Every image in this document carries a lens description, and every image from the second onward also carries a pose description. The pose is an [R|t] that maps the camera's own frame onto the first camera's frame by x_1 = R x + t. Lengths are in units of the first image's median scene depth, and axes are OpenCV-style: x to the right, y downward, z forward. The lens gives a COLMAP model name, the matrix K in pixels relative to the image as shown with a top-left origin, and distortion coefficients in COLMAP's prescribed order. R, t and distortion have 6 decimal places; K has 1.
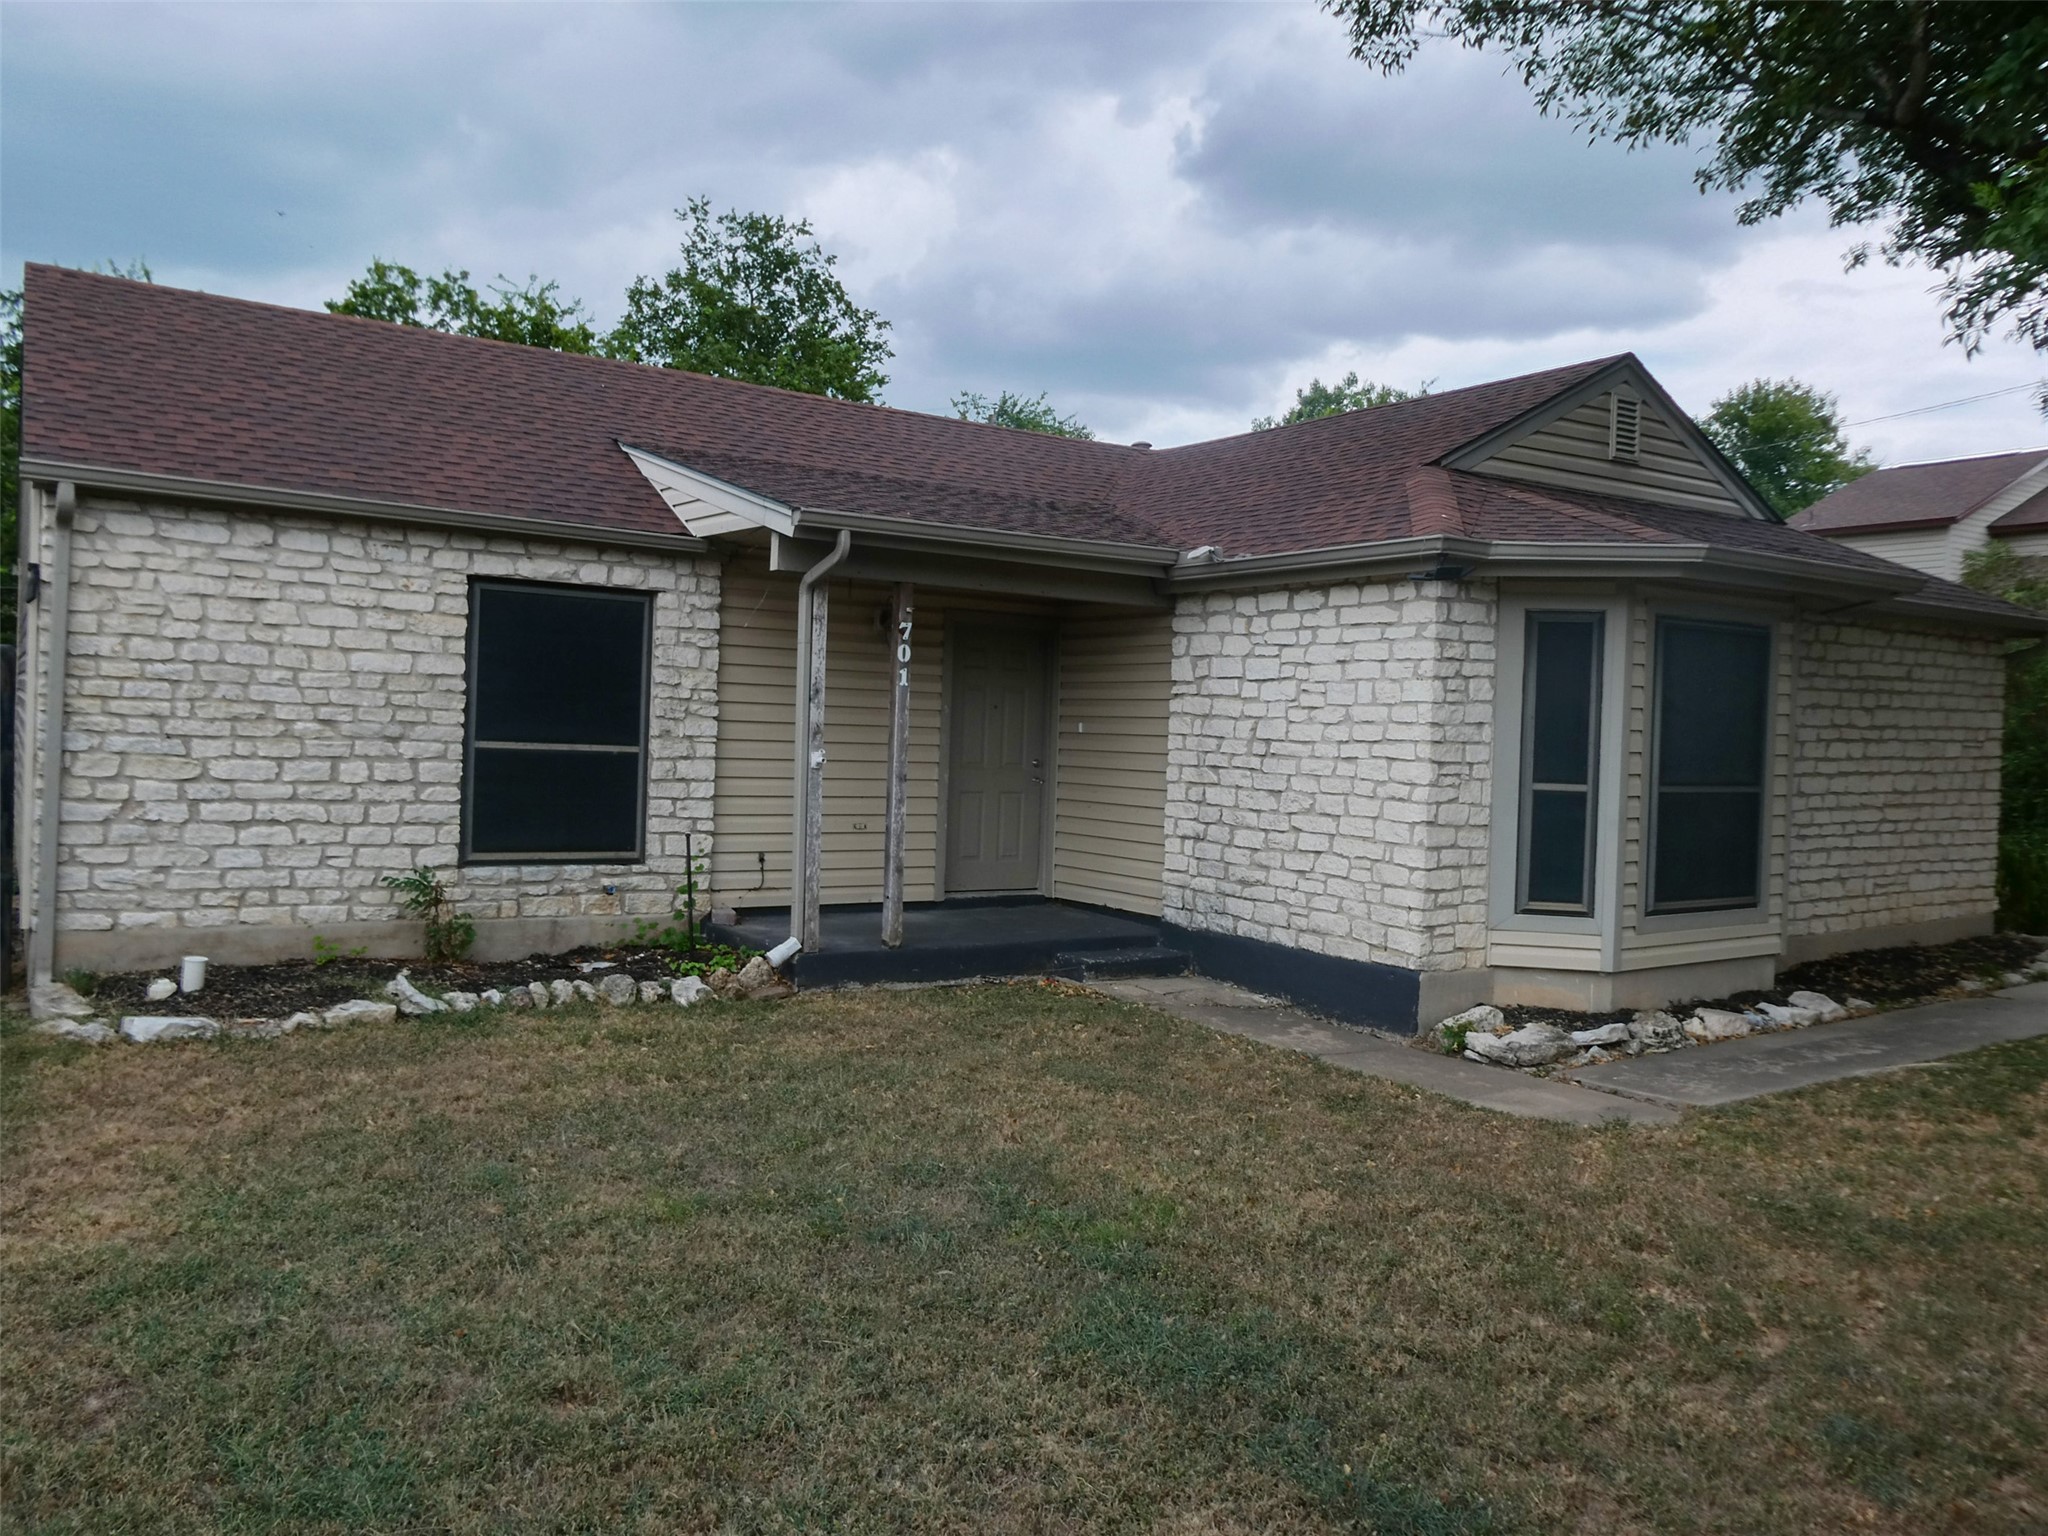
lens RADIAL K [[1548.4, 0, 1046.3], [0, 1548.4, 771.0], [0, 0, 1]] dist [-0.007442, 0.006856]
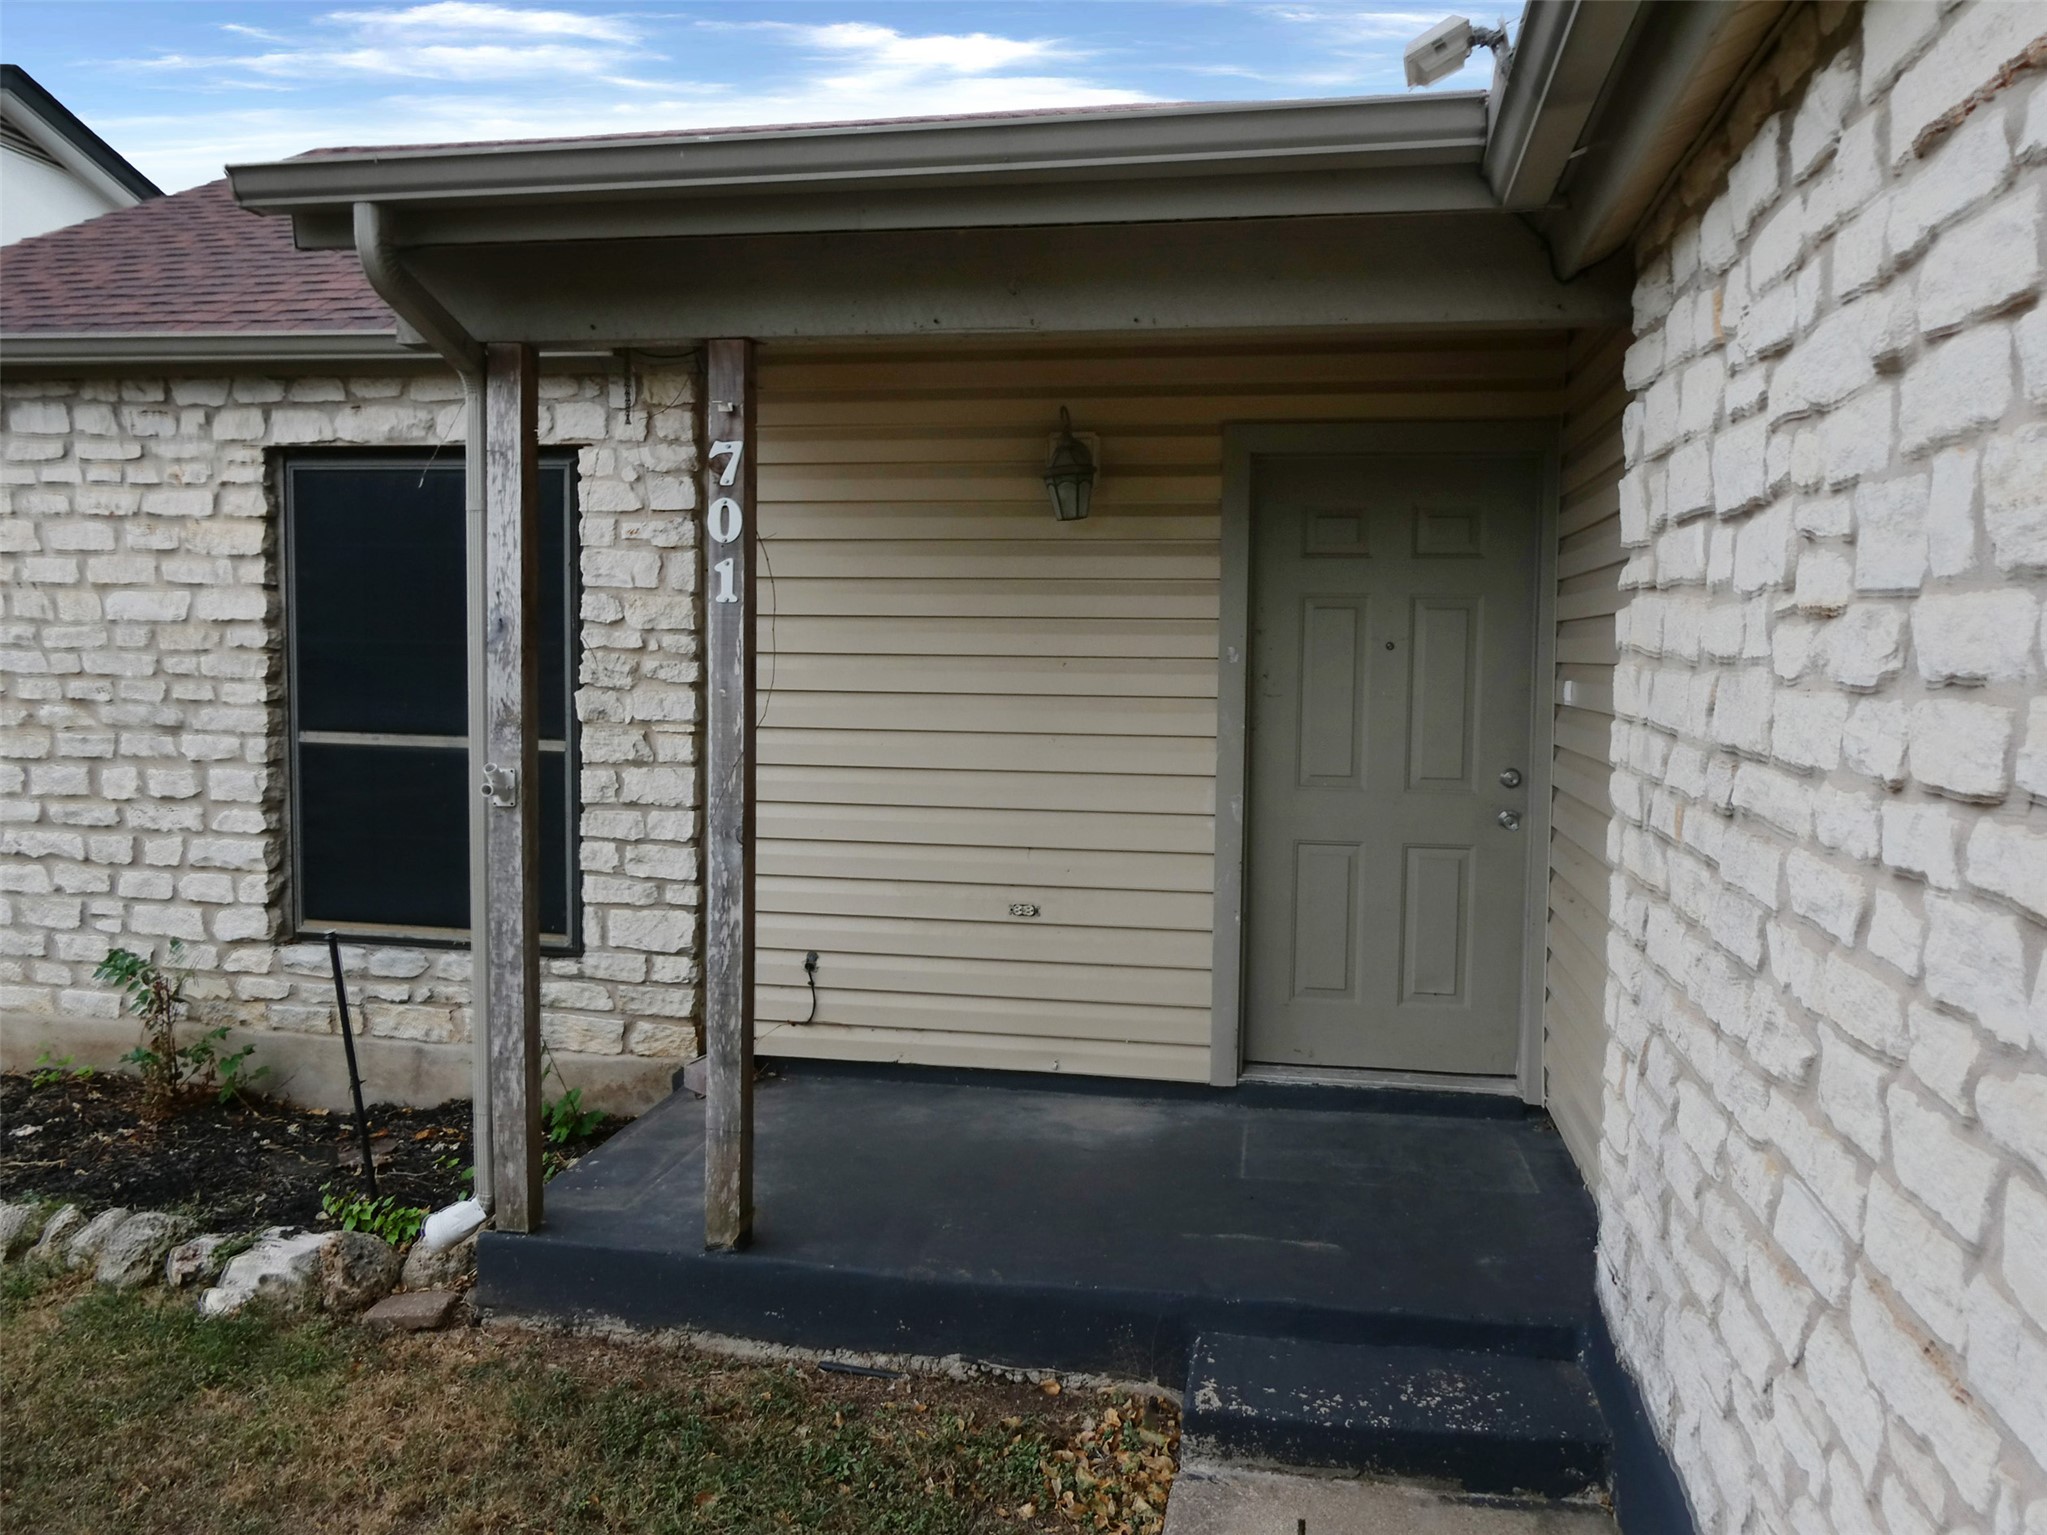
lens RADIAL K [[1547.6, 0, 1045.8], [0, 1547.6, 770.5], [0, 0, 1]] dist [-0.007442, 0.006856]
pose [[0.711875, 0.027845, -0.701754, 0.256611], [-0.005210, 0.999396, 0.034371, -0.027518], [0.702286, -0.020812, 0.711590, 0.813812]]
